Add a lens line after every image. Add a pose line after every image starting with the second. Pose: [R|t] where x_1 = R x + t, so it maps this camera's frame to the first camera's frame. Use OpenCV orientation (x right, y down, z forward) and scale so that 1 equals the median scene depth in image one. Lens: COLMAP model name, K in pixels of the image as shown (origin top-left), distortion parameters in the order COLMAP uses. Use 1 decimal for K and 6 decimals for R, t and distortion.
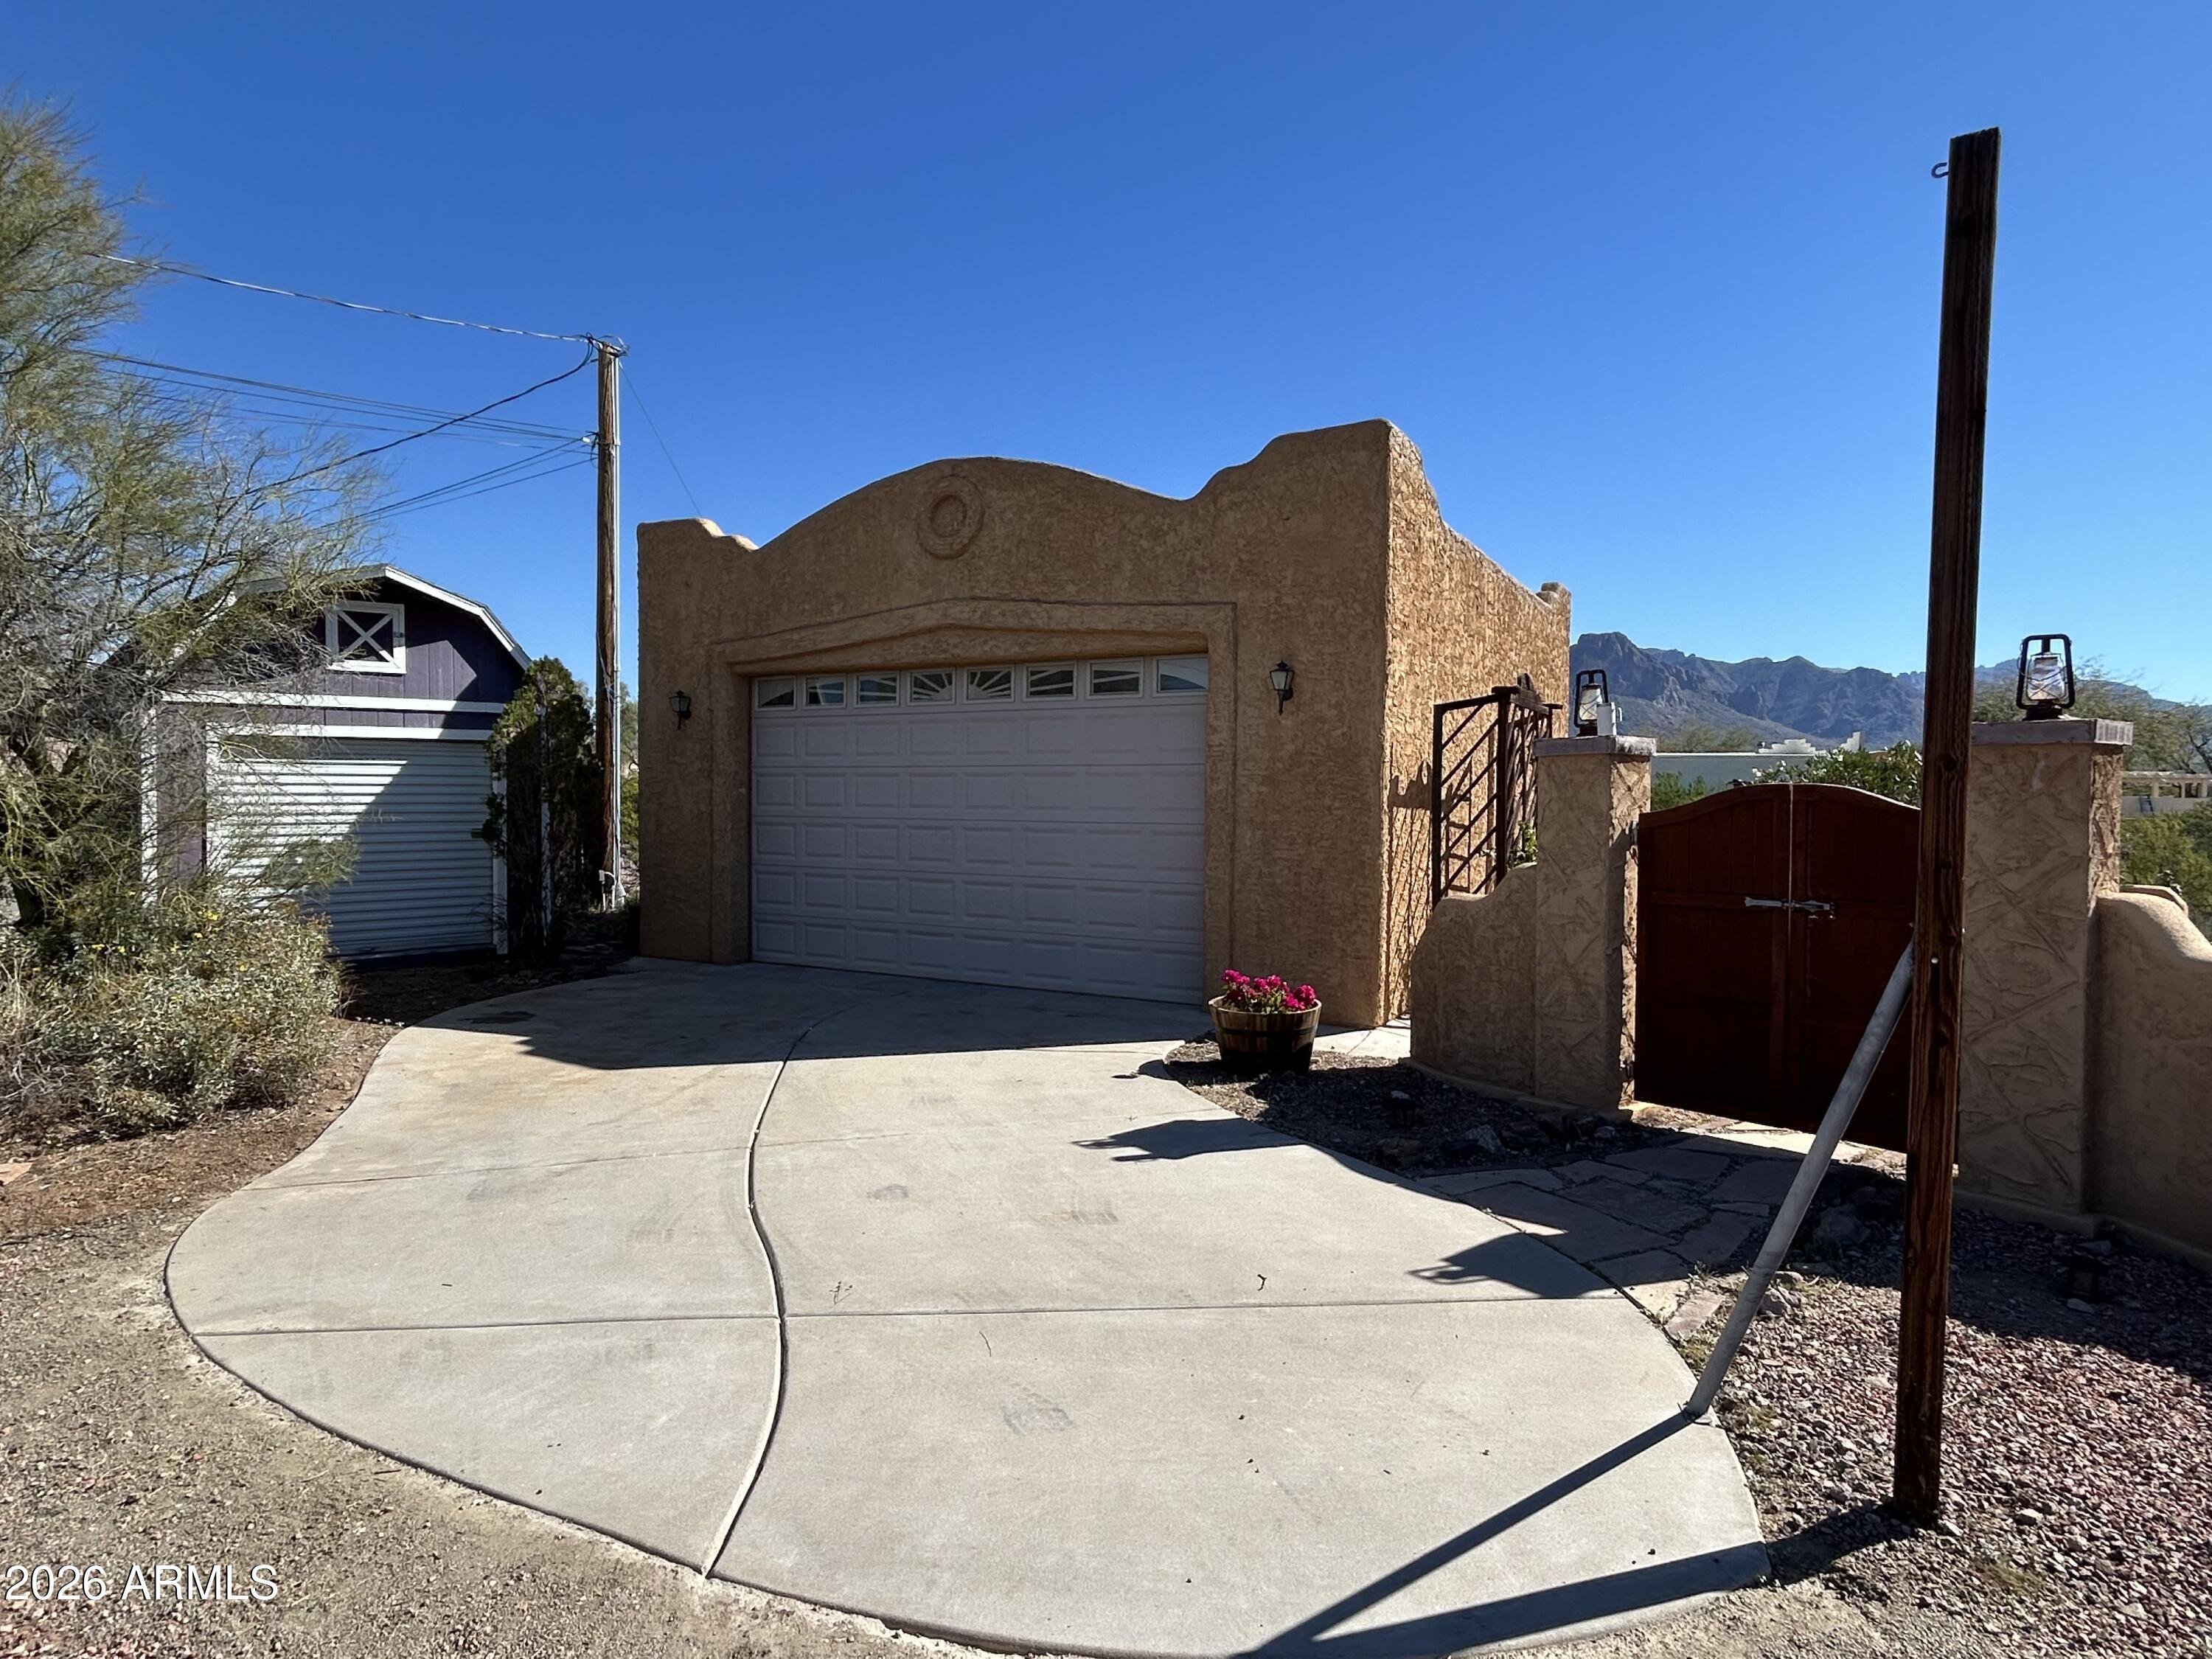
lens RADIAL K [[1245.1, 0, 1105.5], [0, 1245.1, 826.1], [0, 0, 1]] dist [-0.013412, 0.010794]
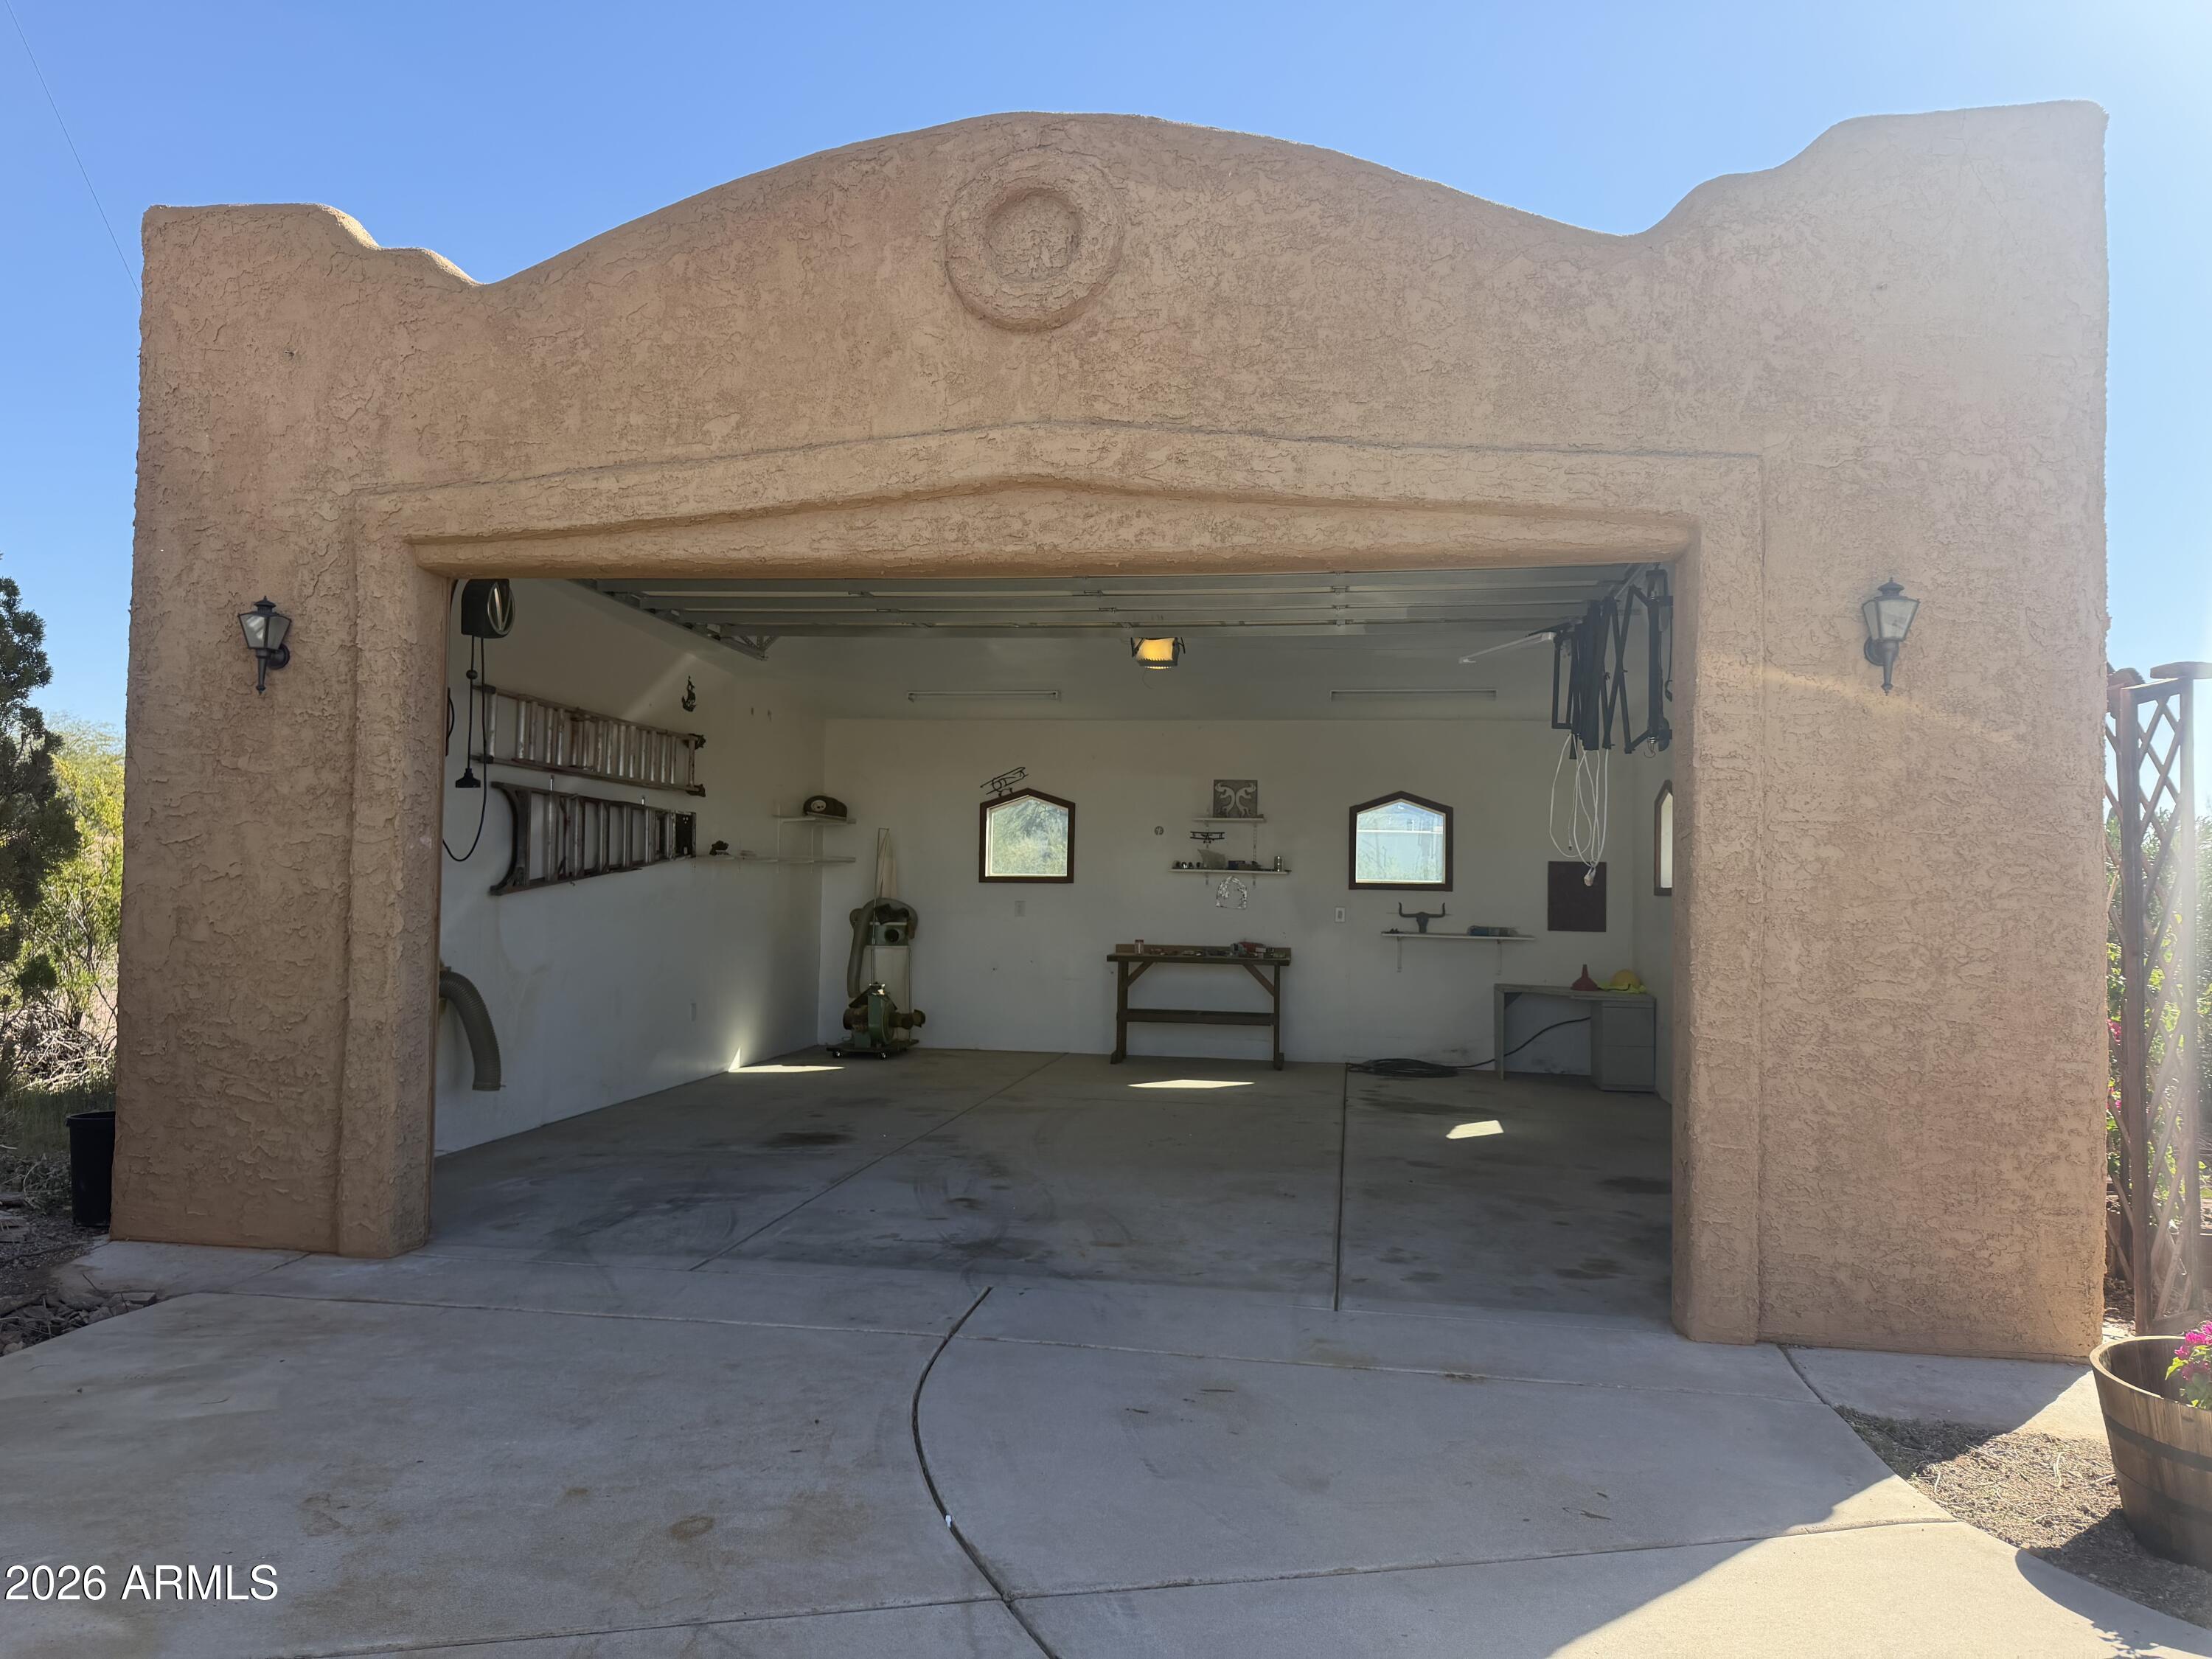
lens RADIAL K [[1544.2, 0, 1114.0], [0, 1544.2, 841.0], [0, 0, 1]] dist [0.064880, -0.100757]
pose [[0.941756, 0.018624, 0.335780, -0.331849], [-0.003607, 0.998967, -0.045292, -0.006669], [-0.336277, 0.041443, 0.940851, 0.552810]]
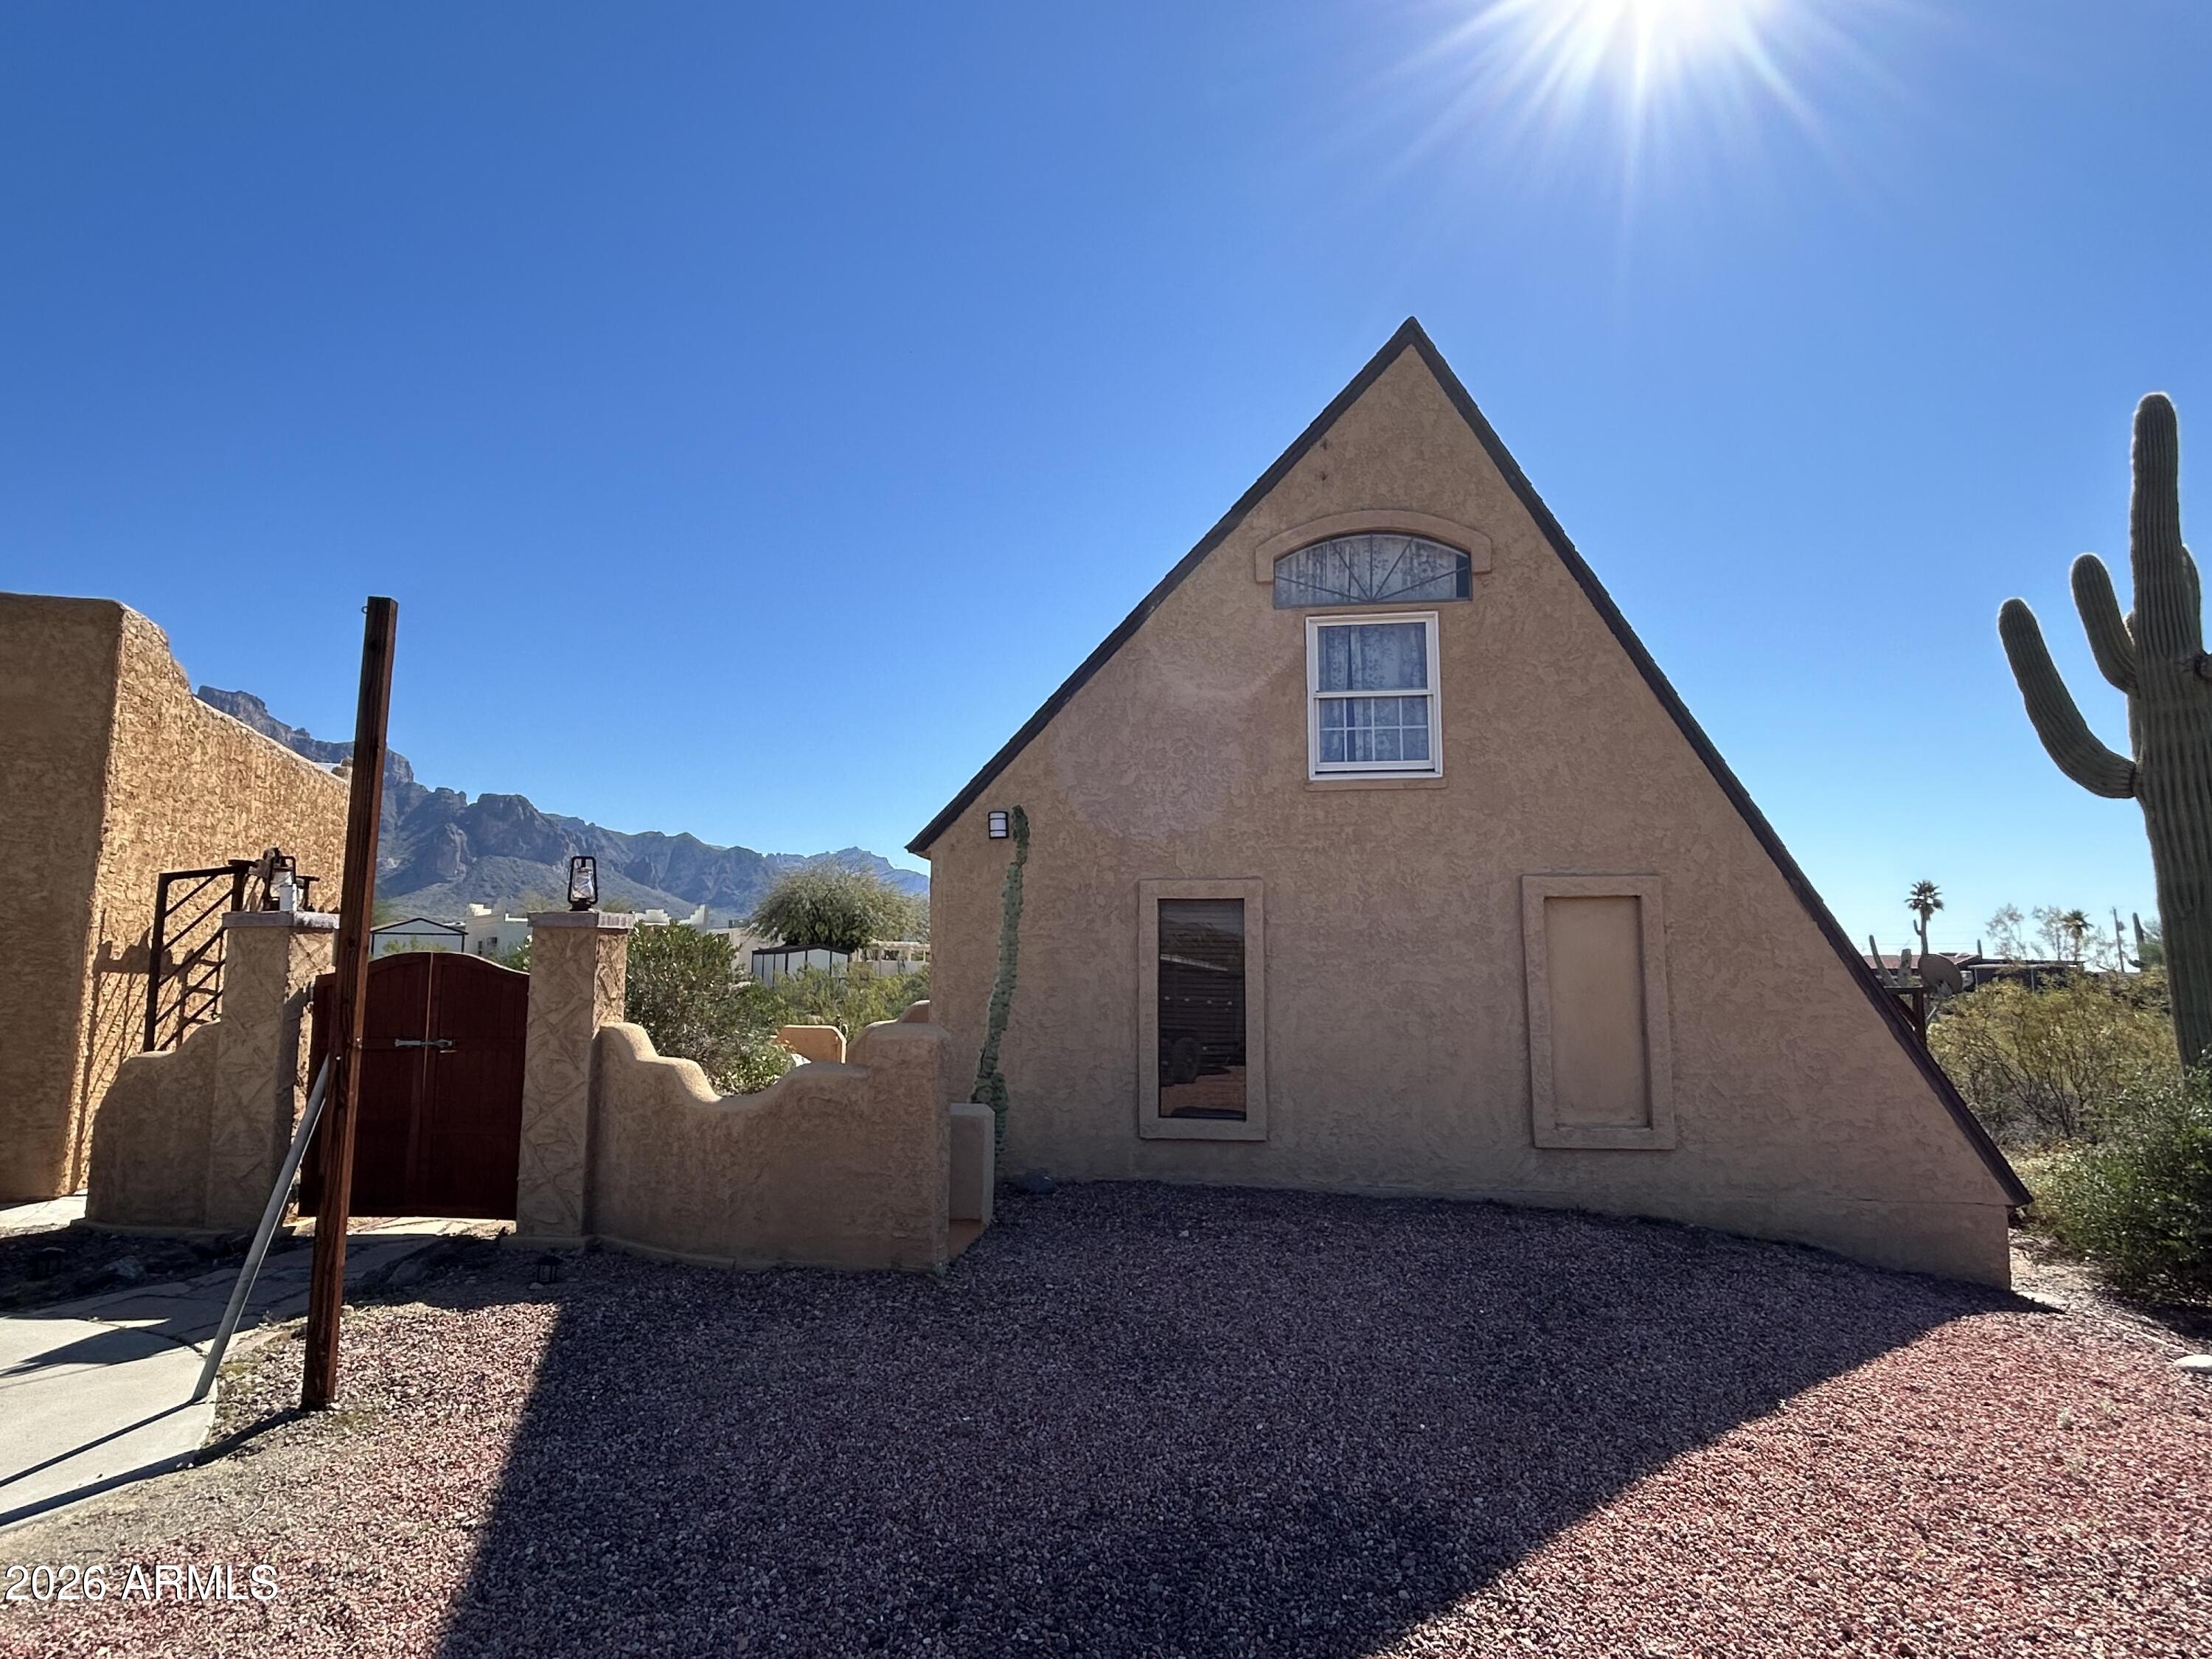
lens RADIAL K [[1245.1, 0, 1105.5], [0, 1245.1, 826.1], [0, 0, 1]] dist [-0.013412, 0.010794]
pose [[0.673840, 0.079322, 0.734607, 0.030770], [0.018414, 0.992109, -0.124017, 0.007077], [-0.738648, 0.097095, 0.667062, -0.290649]]
